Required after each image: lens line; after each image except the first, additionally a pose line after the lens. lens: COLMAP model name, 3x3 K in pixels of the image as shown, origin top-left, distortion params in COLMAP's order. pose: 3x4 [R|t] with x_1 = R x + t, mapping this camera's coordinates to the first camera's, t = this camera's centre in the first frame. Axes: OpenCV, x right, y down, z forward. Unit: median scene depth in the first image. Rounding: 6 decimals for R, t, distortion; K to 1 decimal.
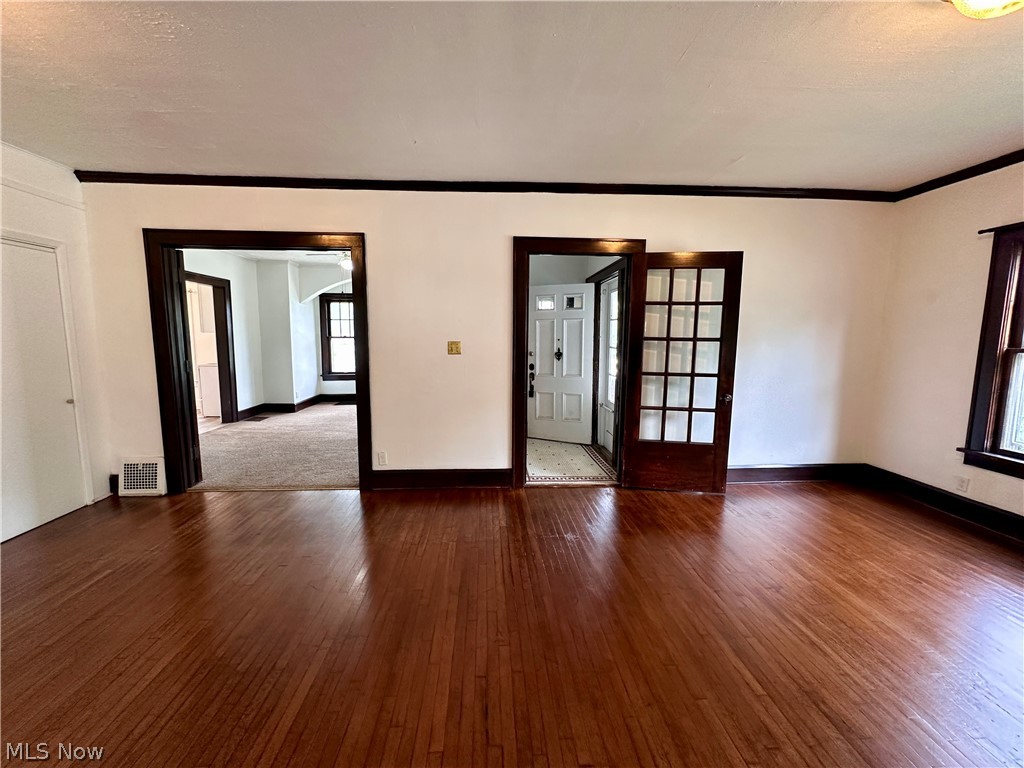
lens RADIAL K [[408.8, 0, 512.9], [0, 408.8, 383.7], [0, 0, 1]] dist [-0.003041, -0.000197]
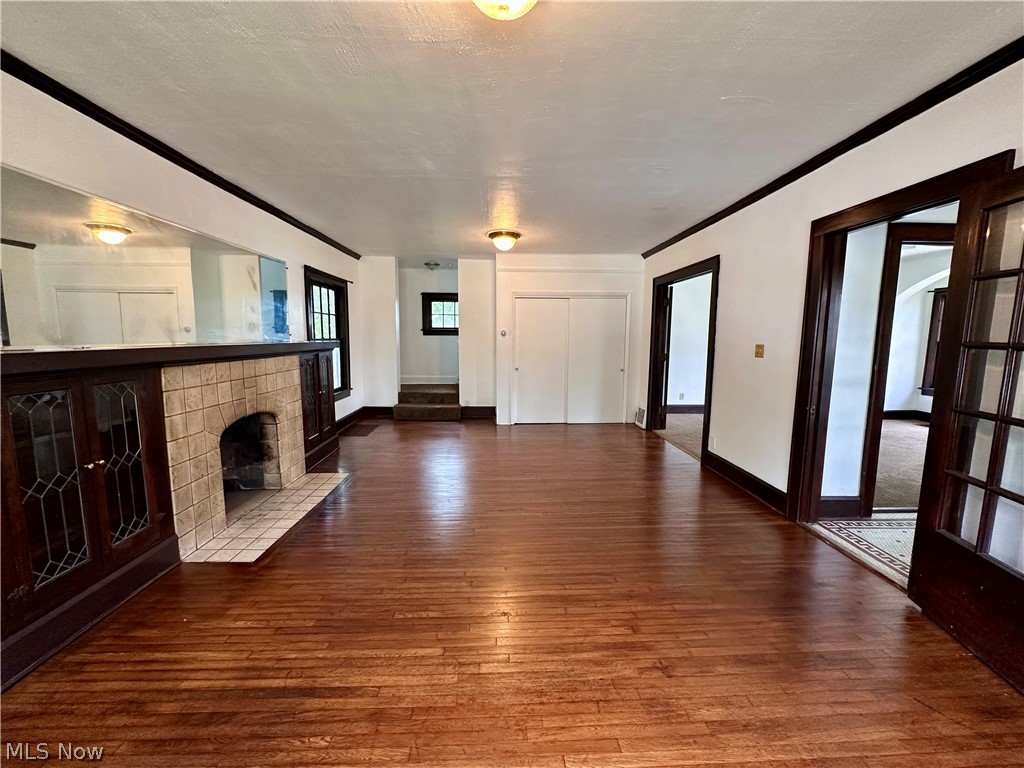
lens RADIAL K [[408.8, 0, 512.9], [0, 408.8, 383.7], [0, 0, 1]] dist [-0.003041, -0.000197]
pose [[-0.017332, 0.111466, -0.993617, 0.868071], [-0.128960, 0.985217, 0.112773, -0.044617], [0.991498, 0.130091, -0.002702, 0.424205]]
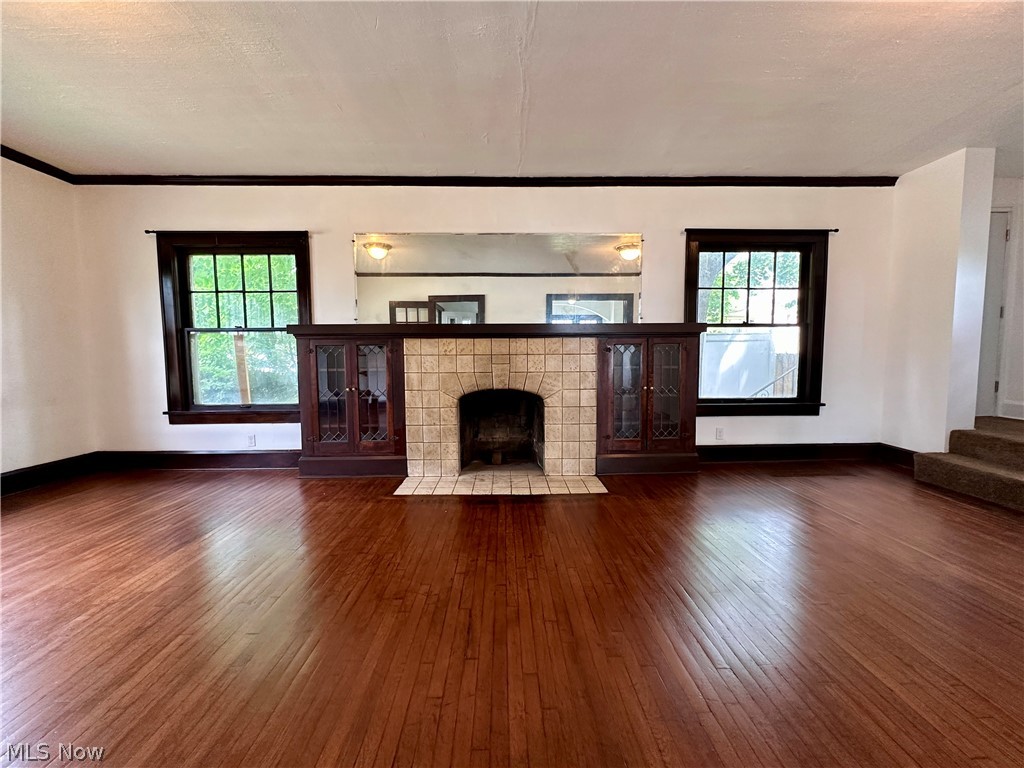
lens RADIAL K [[408.8, 0, 512.9], [0, 408.8, 383.7], [0, 0, 1]] dist [-0.003041, -0.000197]
pose [[-0.999471, -0.002697, 0.032396, -0.091125], [0.003723, 0.980499, 0.196490, -0.005777], [-0.032294, 0.196507, -0.979970, 0.824464]]
